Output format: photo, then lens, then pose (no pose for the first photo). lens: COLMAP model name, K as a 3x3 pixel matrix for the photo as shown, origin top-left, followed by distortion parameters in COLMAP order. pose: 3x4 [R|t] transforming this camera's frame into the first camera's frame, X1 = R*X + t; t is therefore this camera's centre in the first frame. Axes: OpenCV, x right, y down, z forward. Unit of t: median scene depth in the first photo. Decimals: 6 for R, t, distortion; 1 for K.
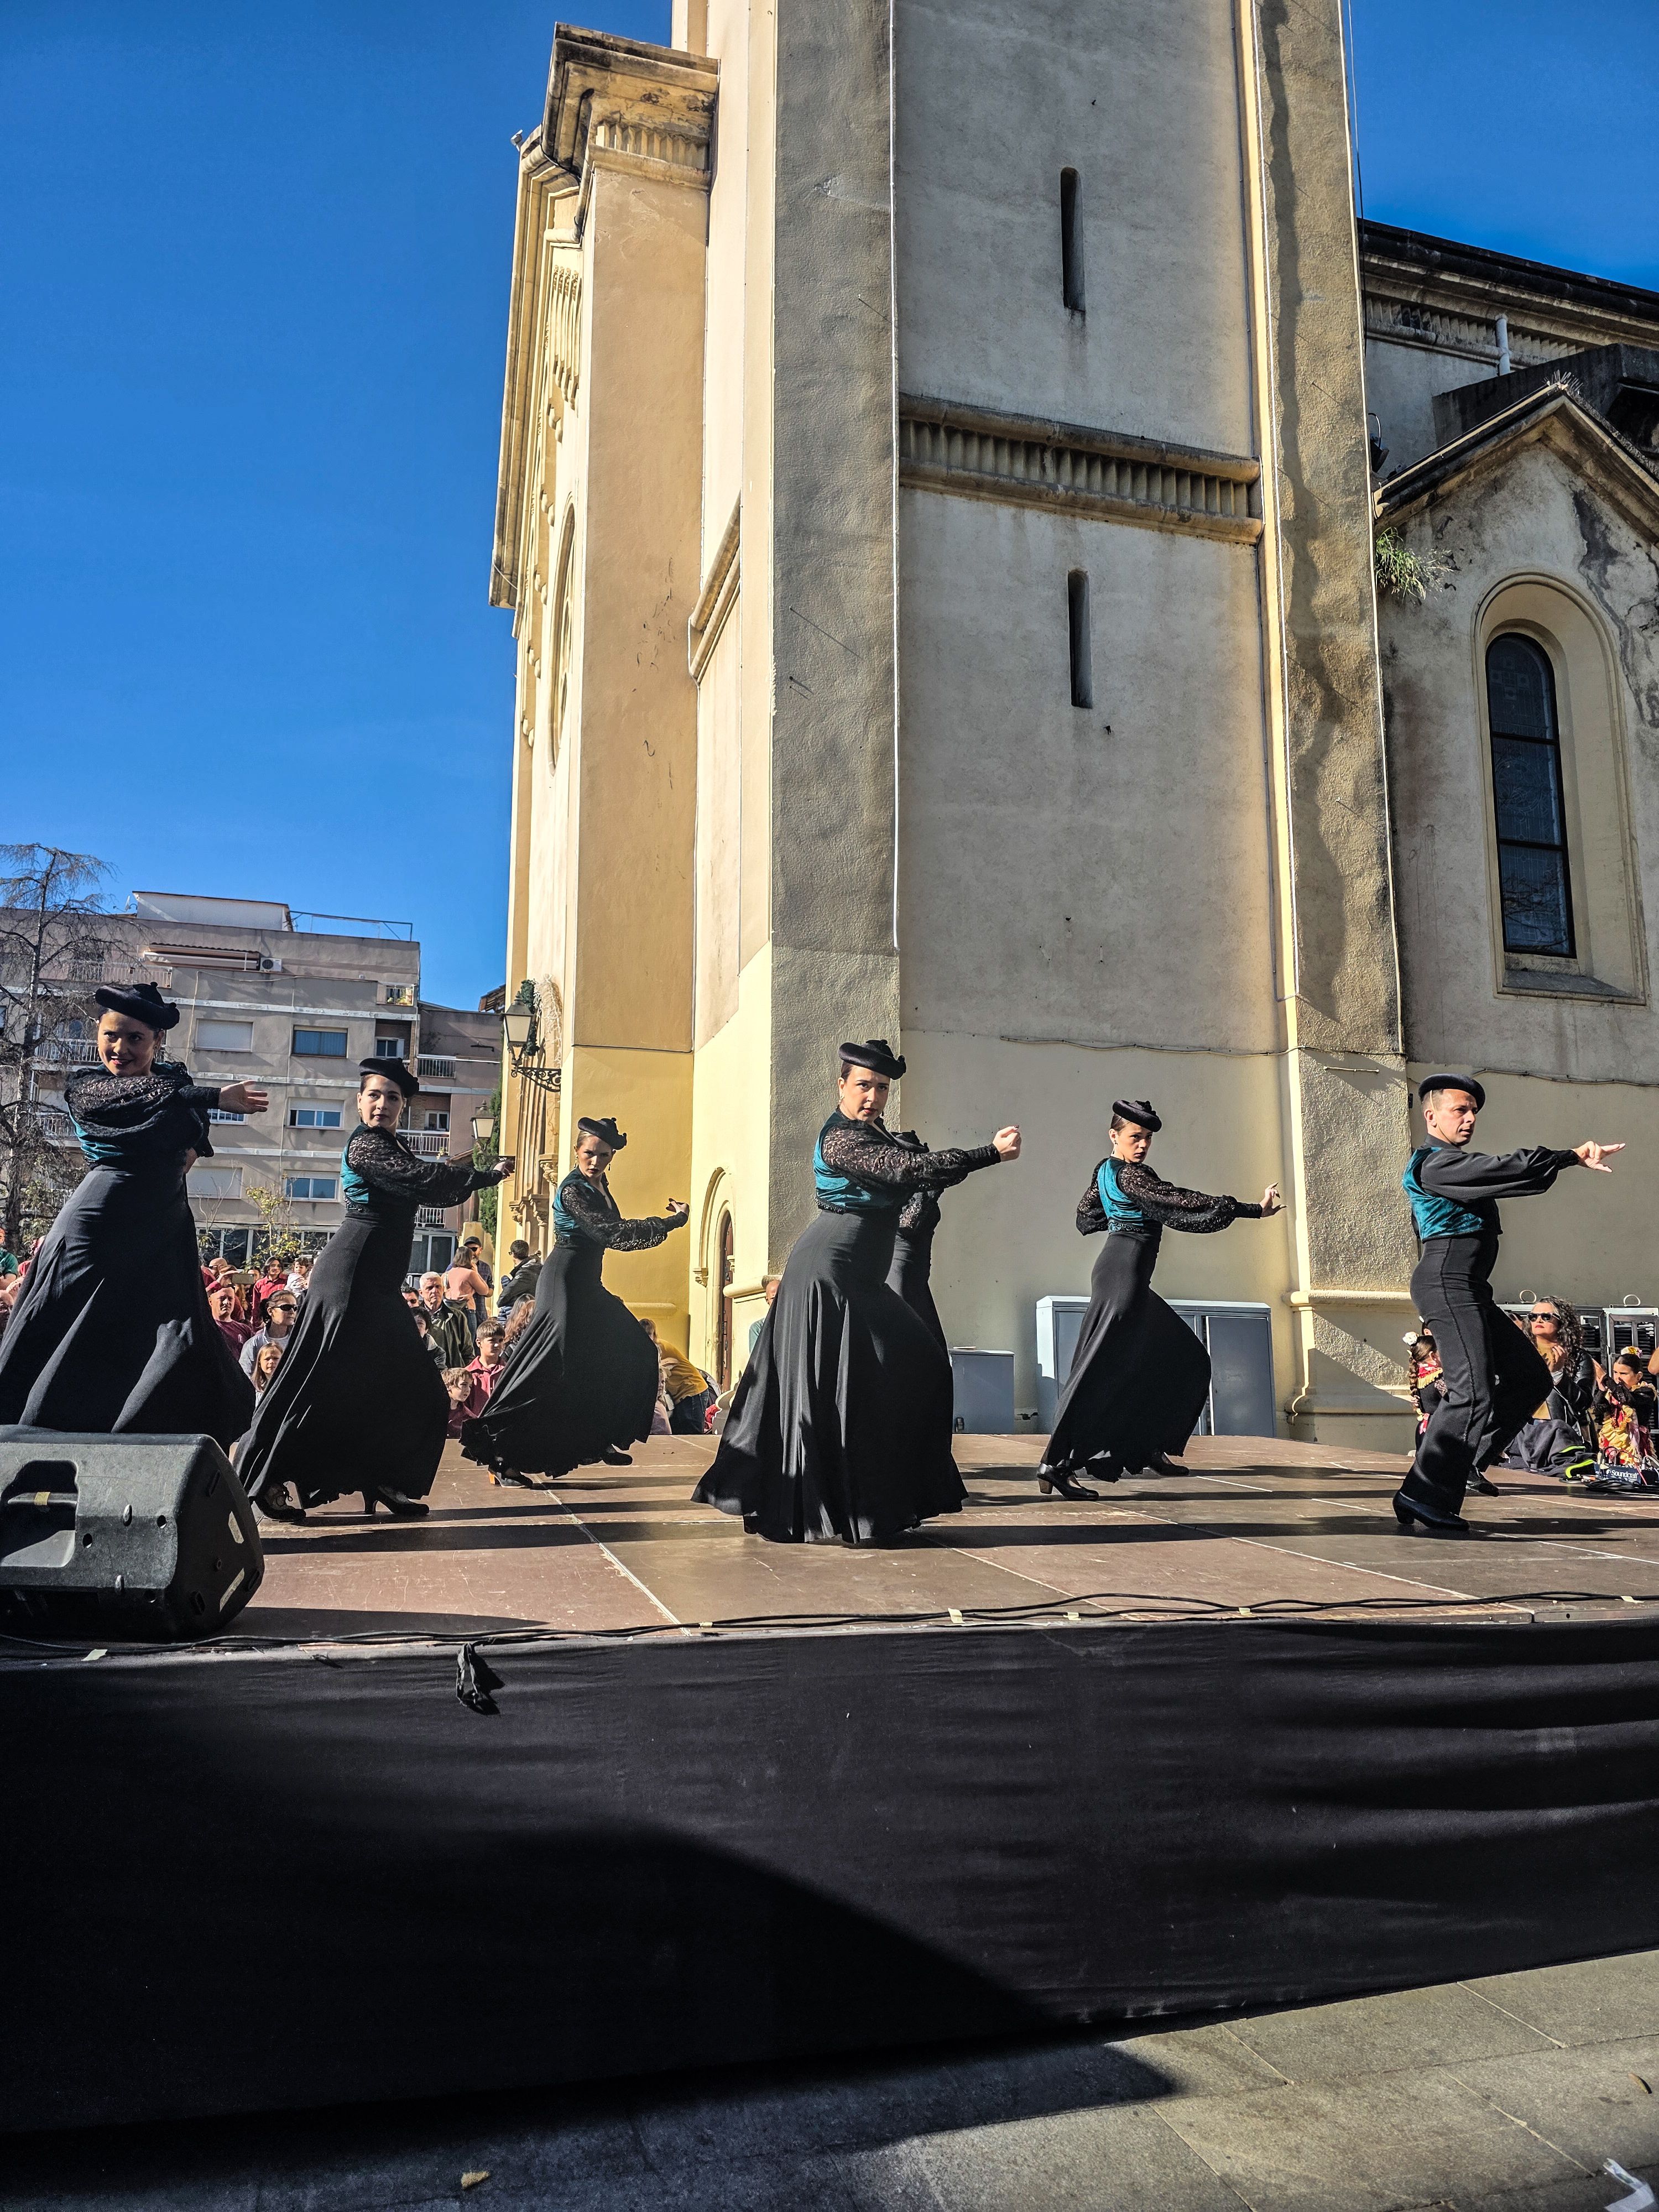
lens RADIAL K [[1493.9, 0, 807.8], [0, 1493.9, 1138.4], [0, 0, 1]] dist [0.063758, -0.075675]
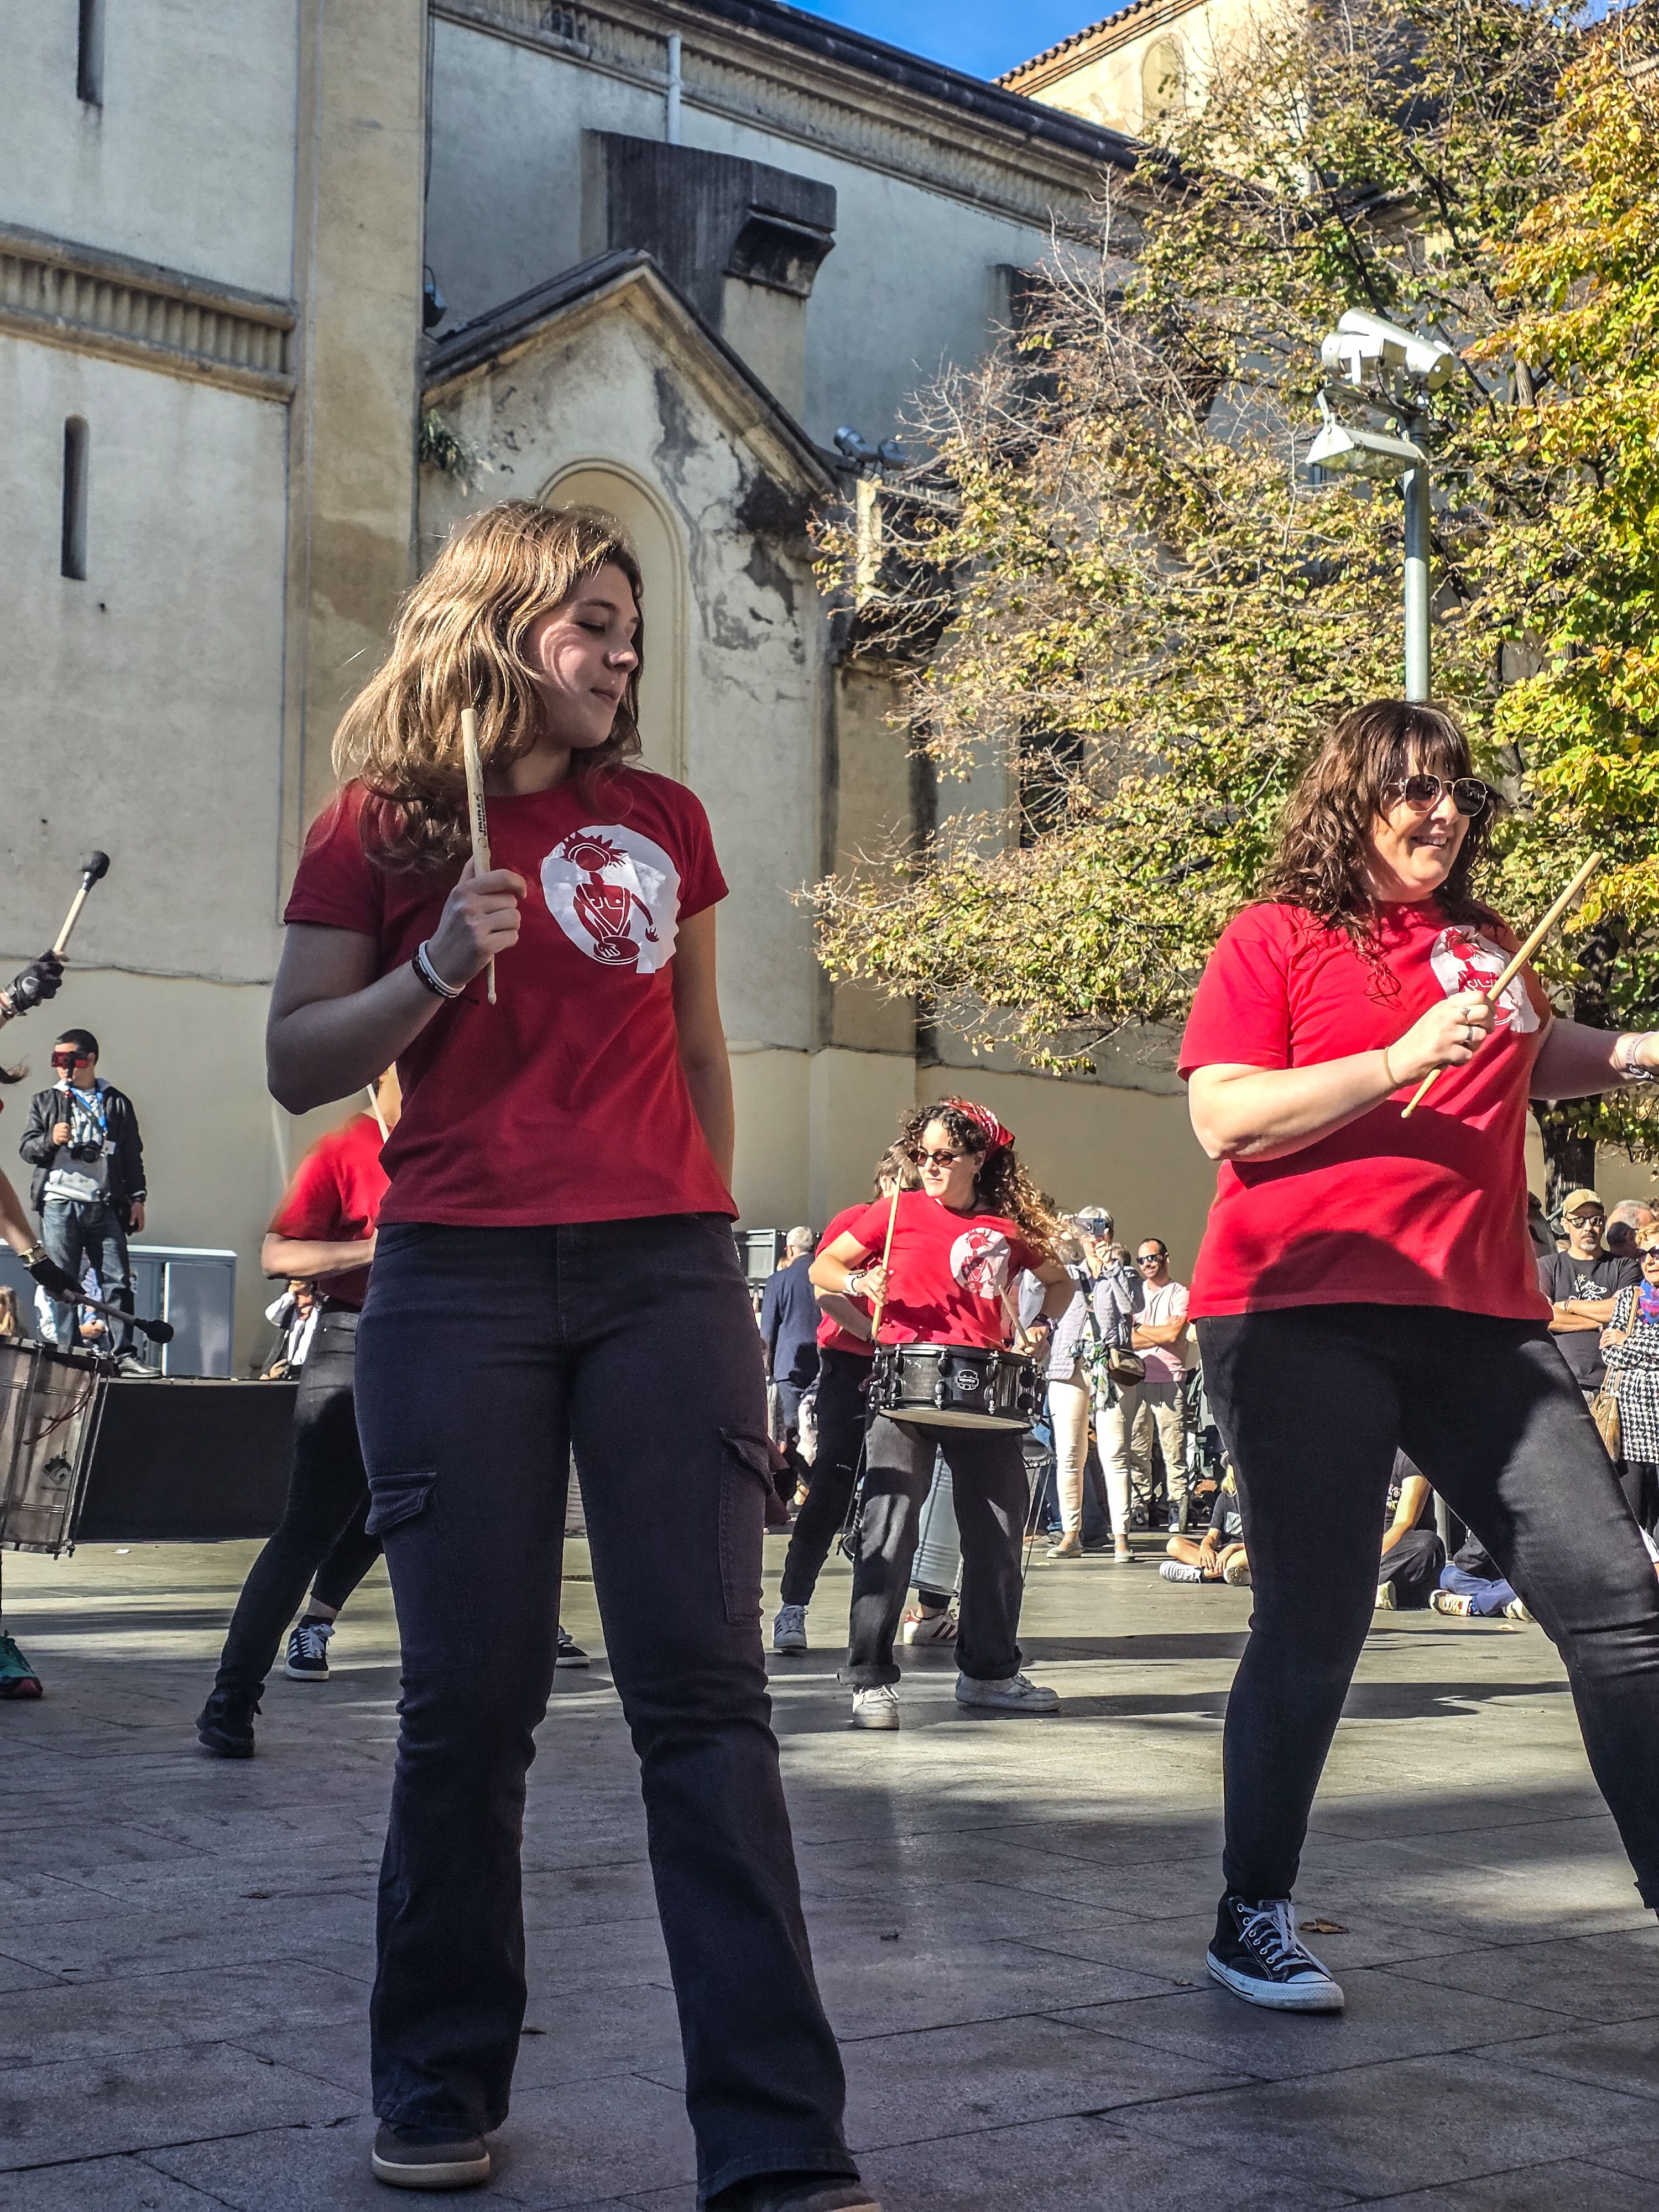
lens RADIAL K [[2990.0, 0, 829.5], [0, 2990.0, 1106.0], [0, 0, 1]] dist [0.083456, -0.135059]
pose [[0.923458, 0.045406, 0.381004, -0.061164], [-0.063216, 0.997408, 0.034355, -0.061434], [-0.378456, -0.055811, 0.923935, -0.748157]]
